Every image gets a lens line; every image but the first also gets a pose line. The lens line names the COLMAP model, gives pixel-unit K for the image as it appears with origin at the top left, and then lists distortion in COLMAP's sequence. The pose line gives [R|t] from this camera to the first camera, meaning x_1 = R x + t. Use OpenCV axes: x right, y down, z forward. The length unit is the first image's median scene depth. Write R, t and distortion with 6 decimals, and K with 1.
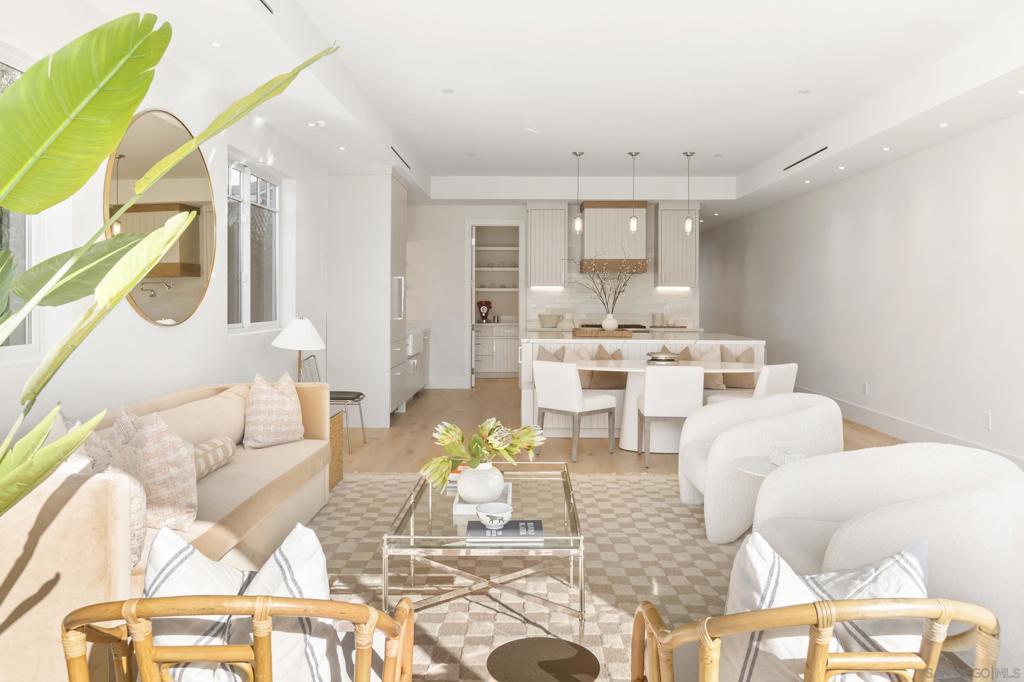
lens RADIAL K [[757.1, 0, 512.0], [0, 757.1, 341.0], [0, 0, 1]] dist [-0.000044, -0.000713]
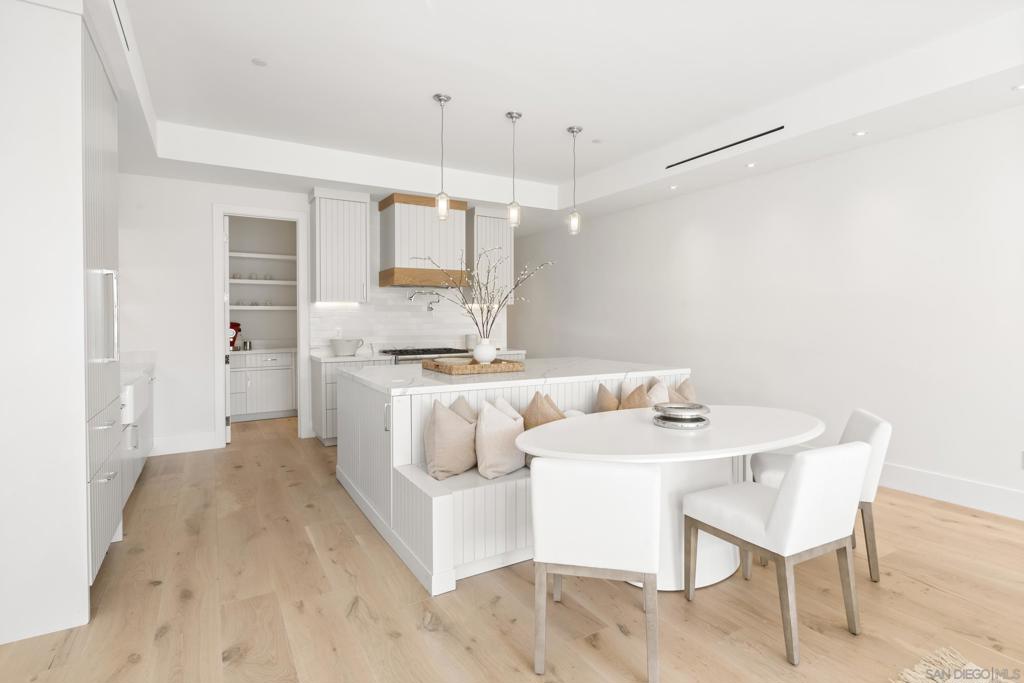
lens RADIAL K [[540.8, 0, 544.6], [0, 540.8, 339.1], [0, 0, 1]] dist [-0.002761, -0.001360]
pose [[0.844788, -0.025007, 0.534517, -0.073396], [0.036282, 0.999285, -0.010591, -0.021705], [-0.533870, 0.028340, 0.845091, 0.429647]]
